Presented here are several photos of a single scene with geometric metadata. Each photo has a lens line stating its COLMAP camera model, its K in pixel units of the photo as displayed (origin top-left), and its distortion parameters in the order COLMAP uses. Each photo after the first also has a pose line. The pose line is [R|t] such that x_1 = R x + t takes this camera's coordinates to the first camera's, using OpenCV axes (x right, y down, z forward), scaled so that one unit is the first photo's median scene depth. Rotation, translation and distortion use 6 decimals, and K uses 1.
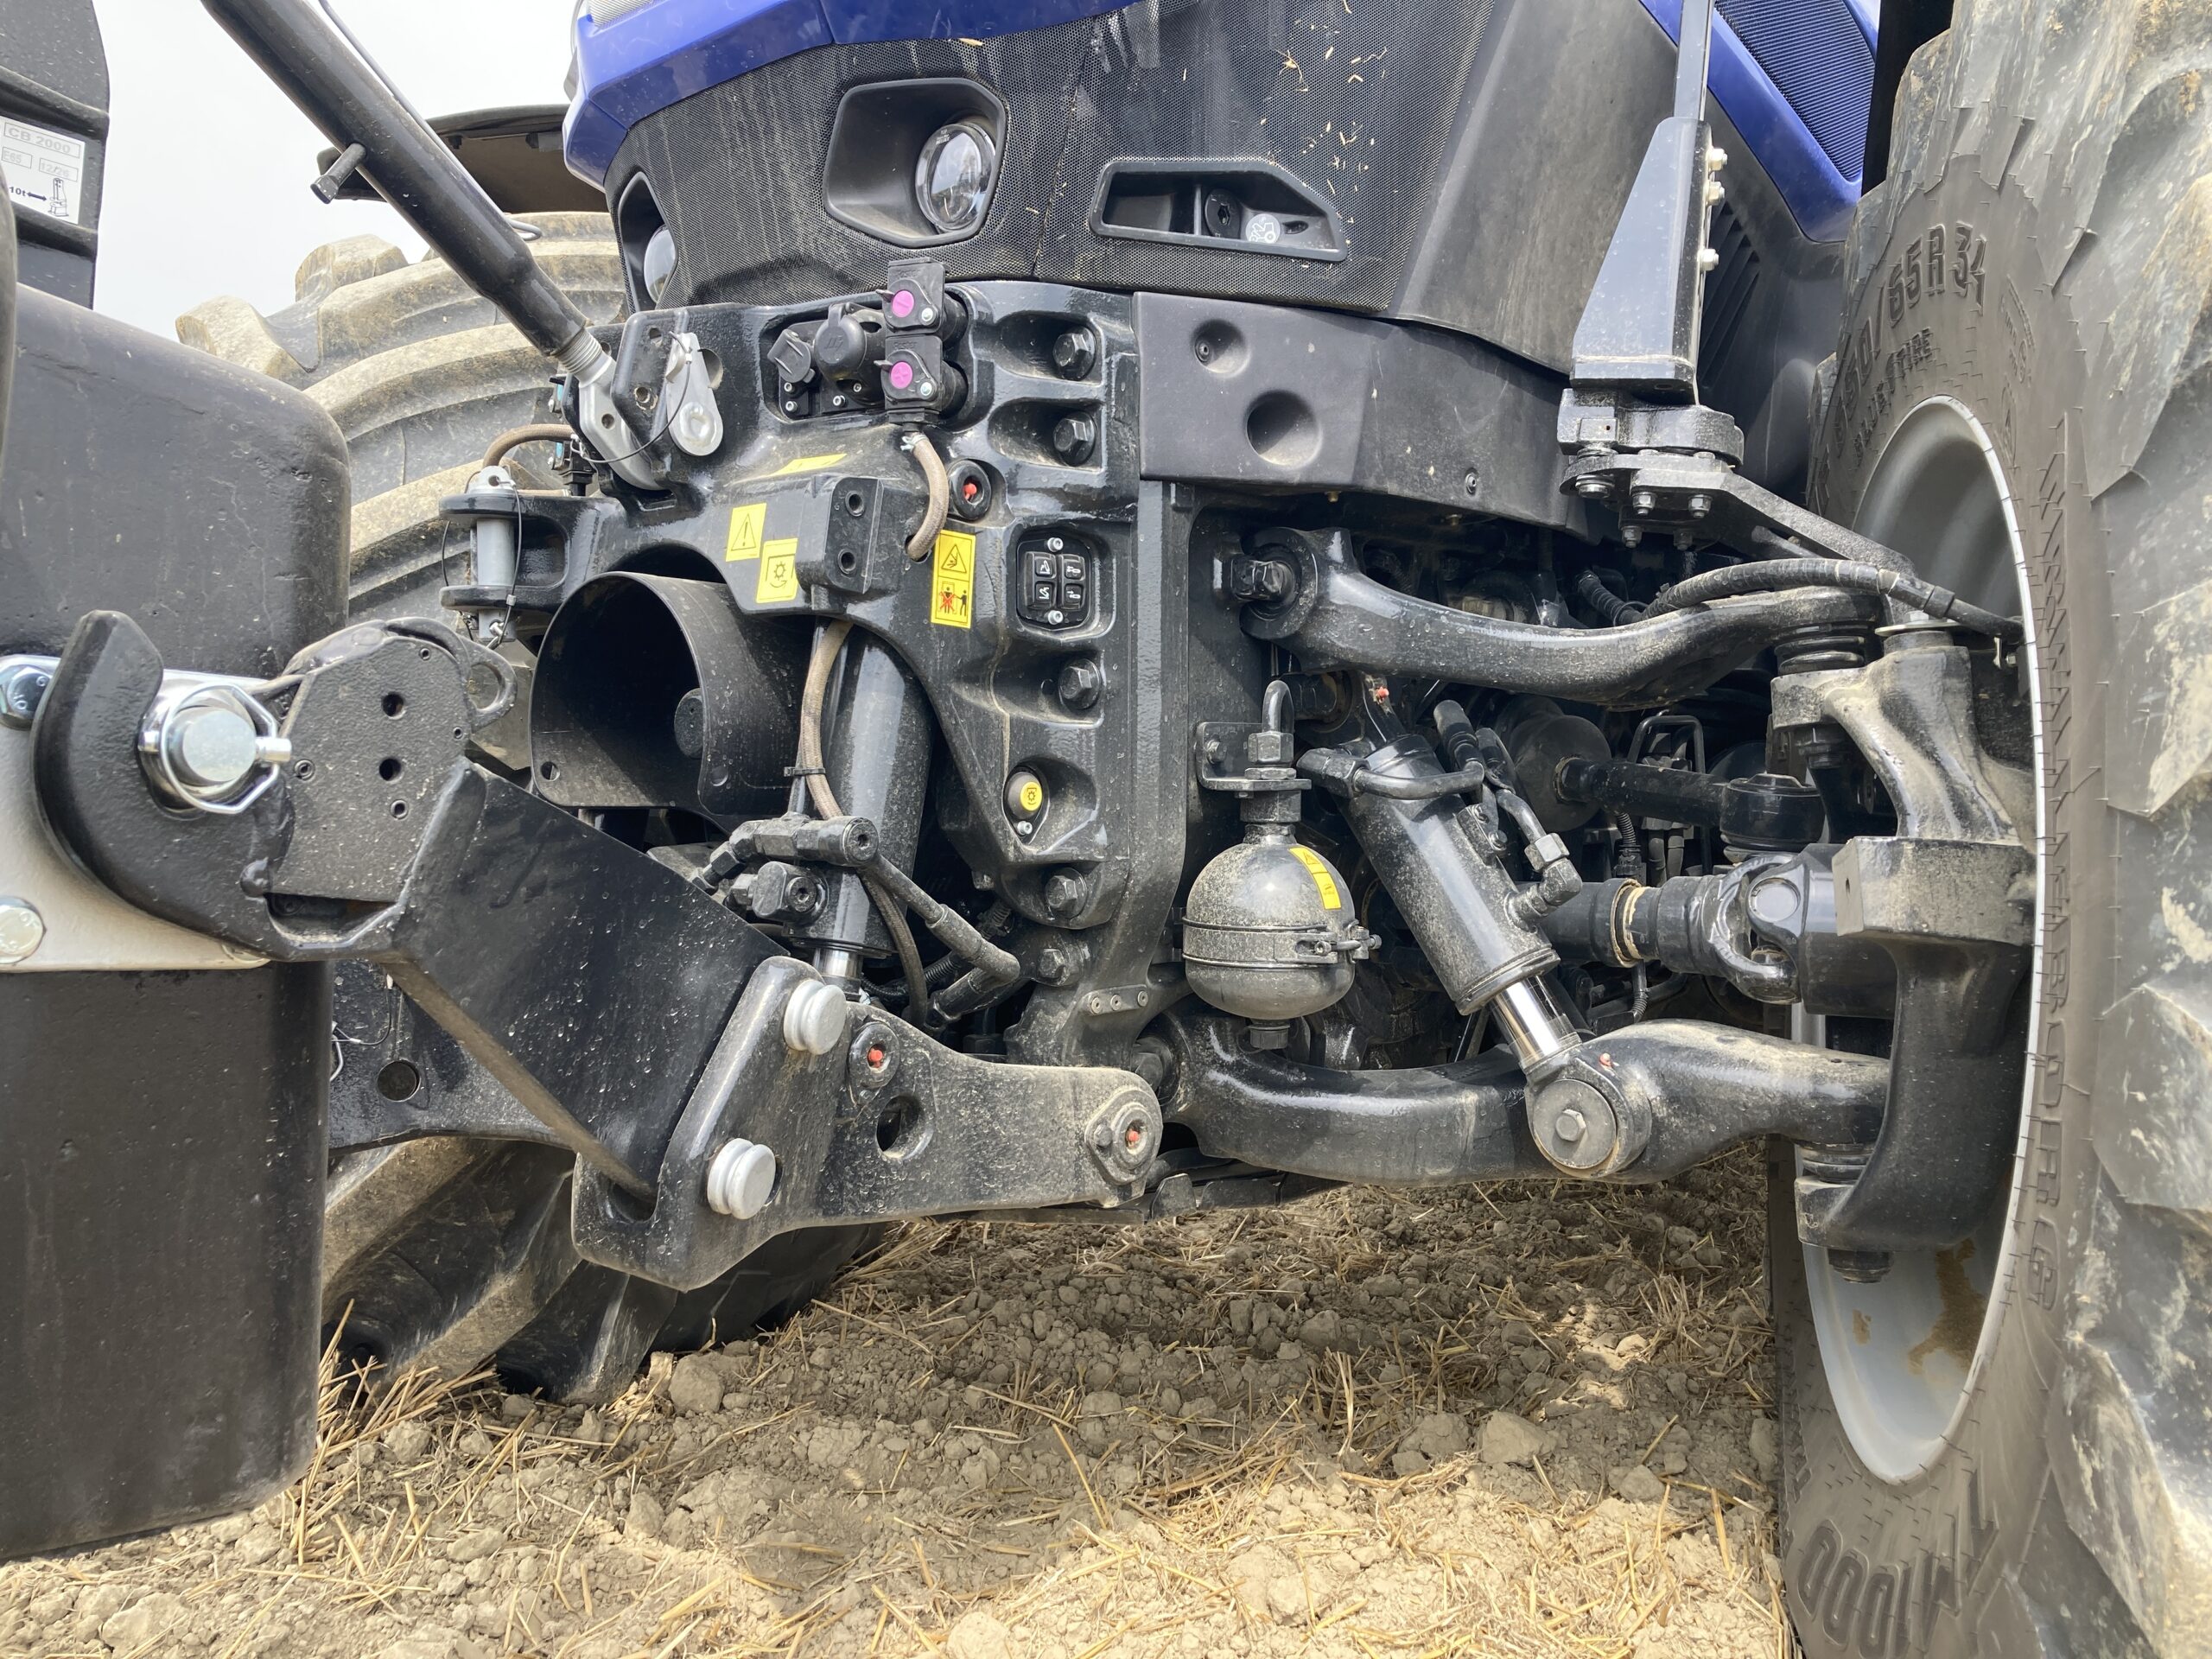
lens RADIAL K [[1811.0, 0, 1103.1], [0, 1811.0, 830.2], [0, 0, 1]] dist [0.015469, -0.021909]
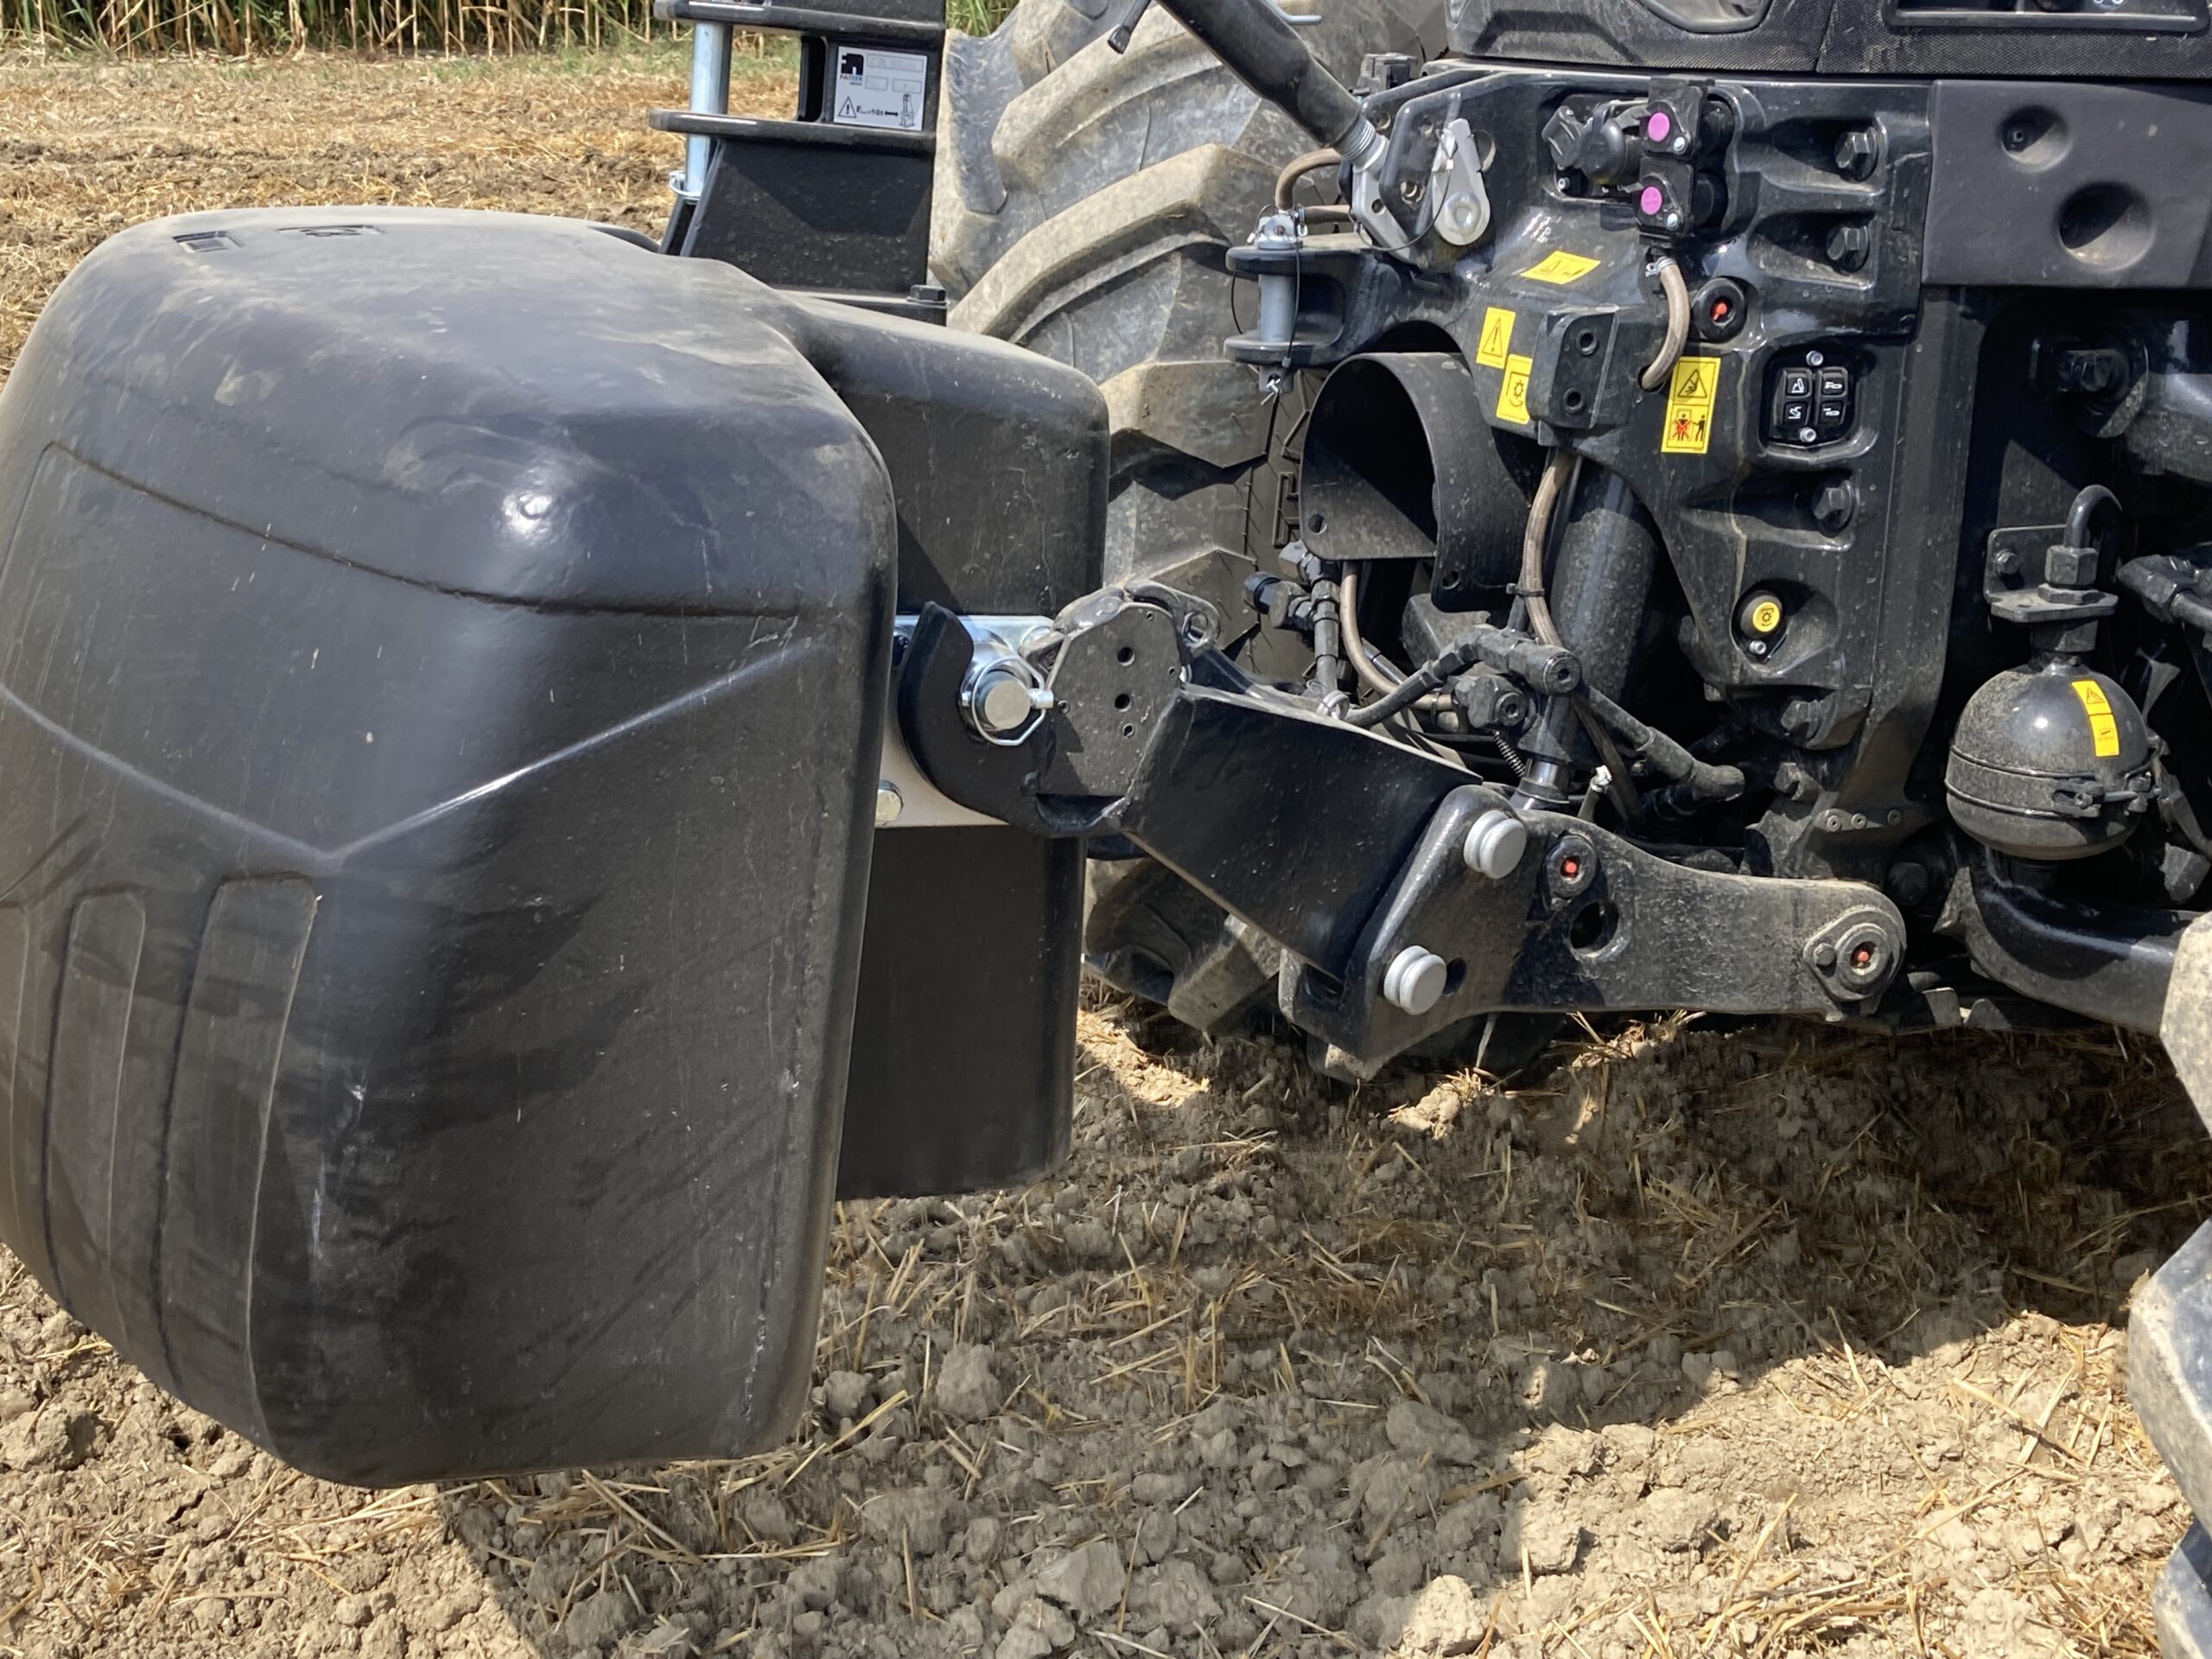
lens RADIAL K [[2767.1, 0, 1107.9], [0, 2767.1, 826.6], [0, 0, 1]] dist [0.177387, 0.000000]
pose [[0.904302, 0.129068, -0.406914, 0.262763], [-0.029782, 0.969951, 0.241469, -0.257921], [0.425853, -0.206243, 0.880973, -0.492661]]
